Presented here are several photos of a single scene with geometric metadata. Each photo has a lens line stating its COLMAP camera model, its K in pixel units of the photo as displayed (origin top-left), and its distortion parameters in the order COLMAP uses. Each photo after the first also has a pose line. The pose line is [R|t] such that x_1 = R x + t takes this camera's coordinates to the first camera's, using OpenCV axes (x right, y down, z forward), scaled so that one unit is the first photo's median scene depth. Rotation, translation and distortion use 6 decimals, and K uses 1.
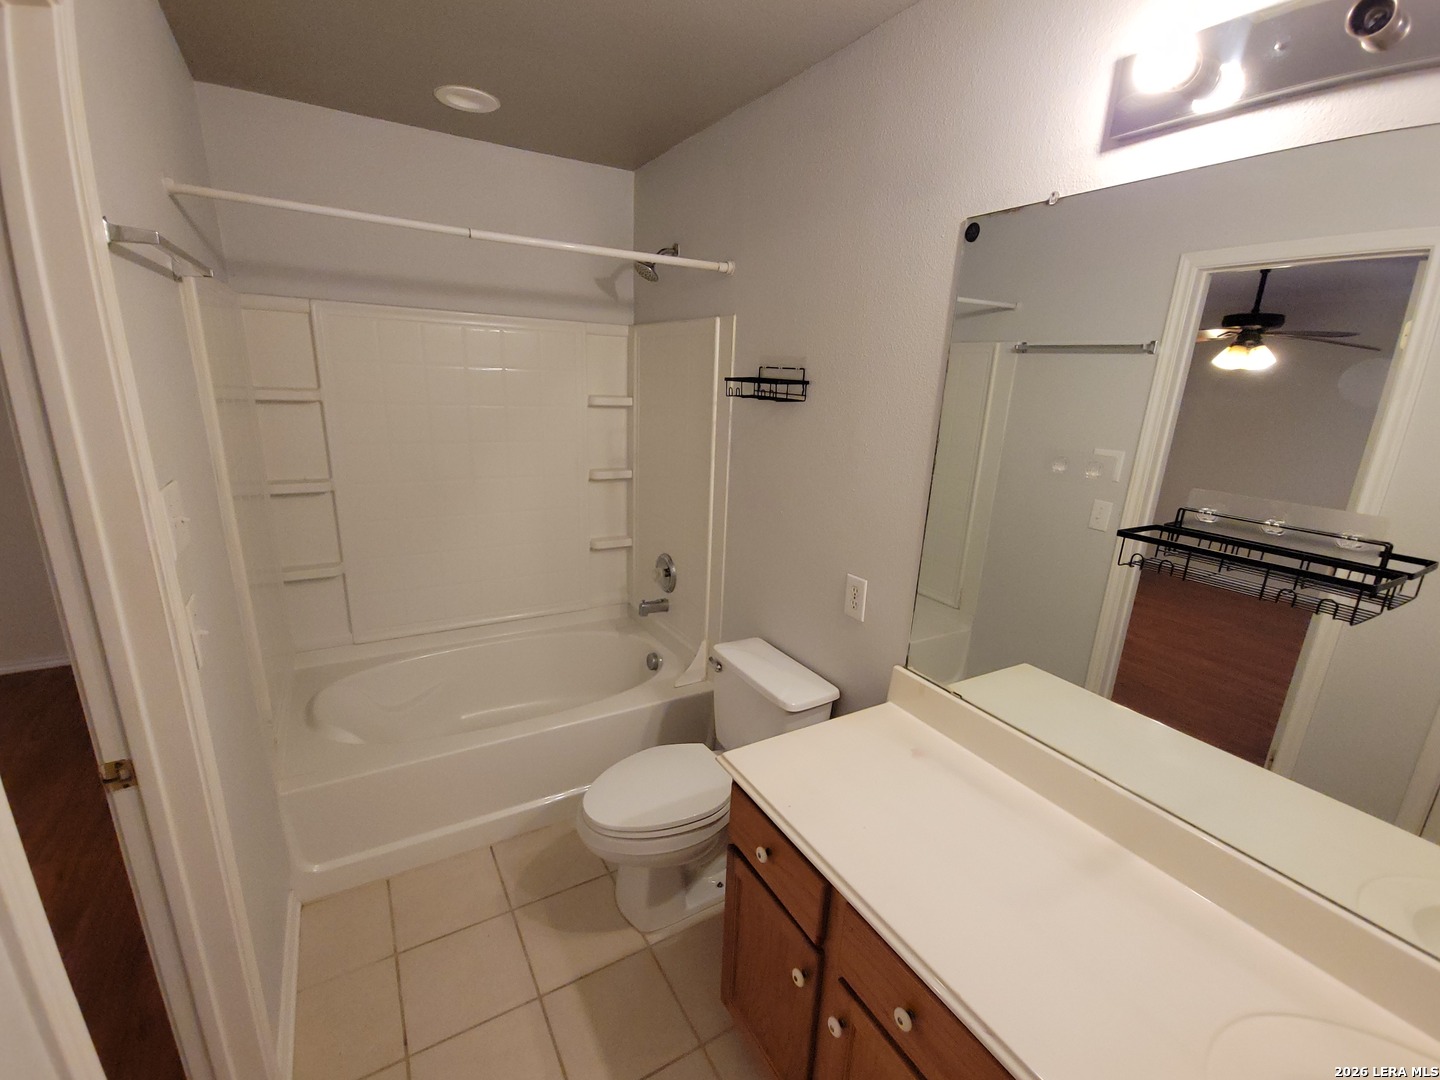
lens RADIAL K [[631.2, 0, 721.0], [0, 631.2, 558.2], [0, 0, 1]] dist [-0.003952, -0.000785]
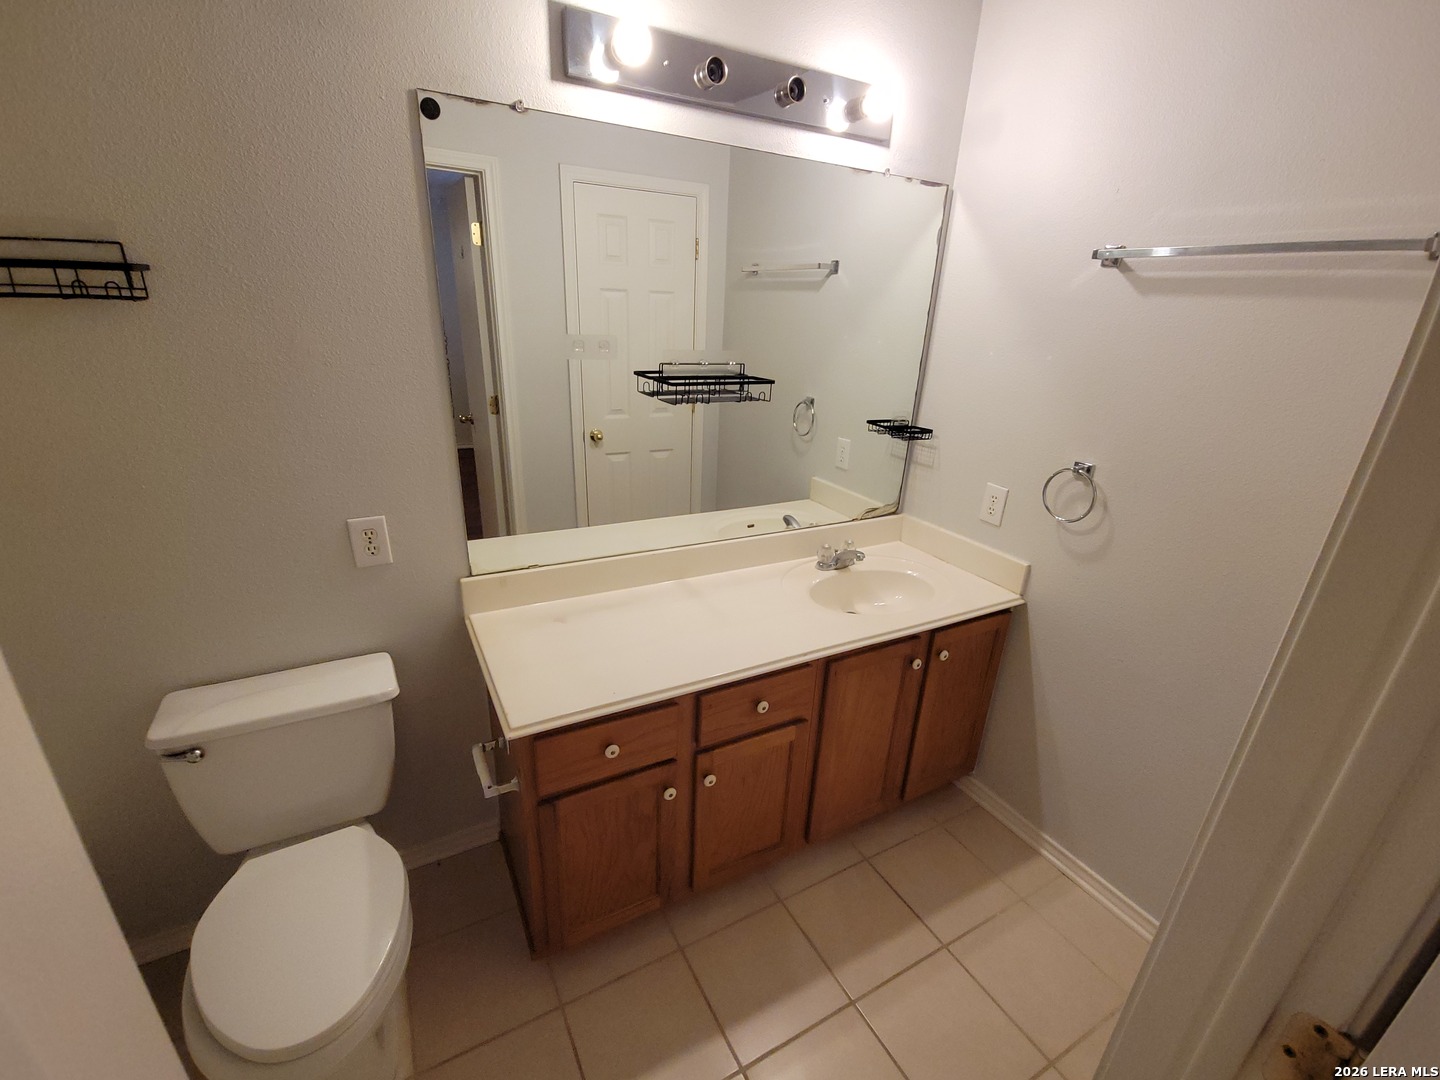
lens RADIAL K [[631.2, 0, 721.0], [0, 631.2, 558.2], [0, 0, 1]] dist [-0.003952, -0.000785]
pose [[0.035458, -0.410670, 0.911094, -0.542551], [0.236008, 0.889322, 0.391671, -0.136269], [-0.971104, 0.201138, 0.128455, 0.440735]]
